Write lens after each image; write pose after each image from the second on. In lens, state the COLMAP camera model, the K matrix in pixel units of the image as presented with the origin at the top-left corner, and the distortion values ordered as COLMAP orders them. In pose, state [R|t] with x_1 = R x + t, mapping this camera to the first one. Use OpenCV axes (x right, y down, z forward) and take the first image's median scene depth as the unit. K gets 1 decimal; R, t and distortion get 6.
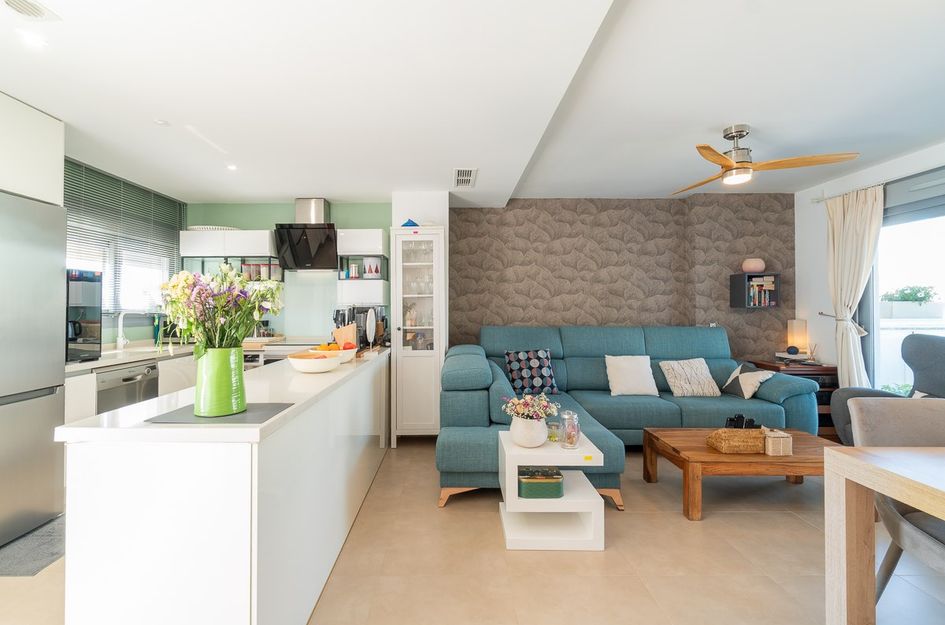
lens RADIAL K [[415.5, 0, 451.6], [0, 415.5, 303.6], [0, 0, 1]] dist [-0.001059, -0.000255]
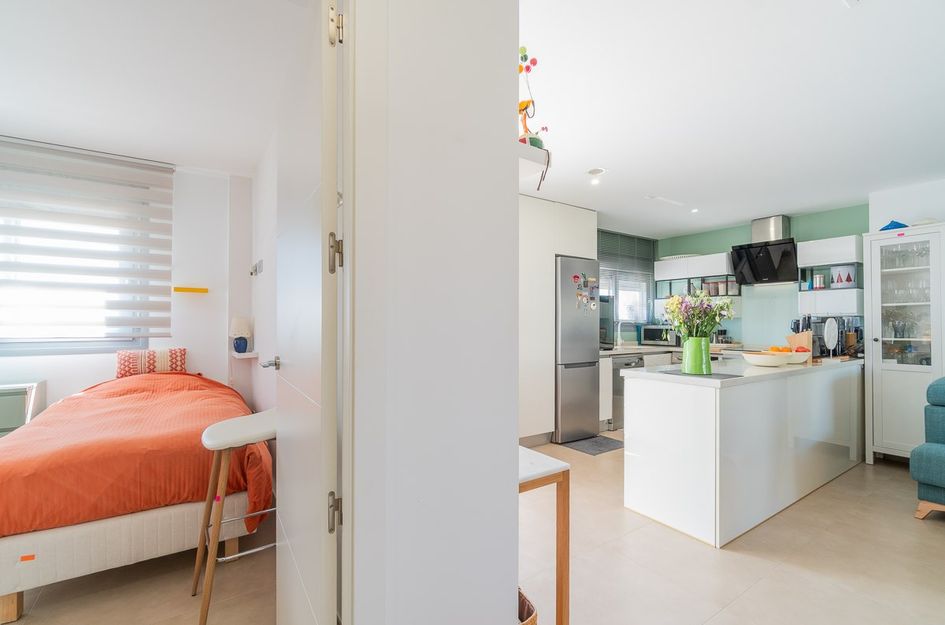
lens RADIAL K [[402.5, 0, 465.6], [0, 402.5, 315.9], [0, 0, 1]] dist [-0.001680, -0.000404]
pose [[0.547656, -0.008661, -0.836659, 0.157679], [0.004865, 0.999962, -0.007167, 0.010311], [0.836690, -0.000146, 0.547677, -0.351183]]
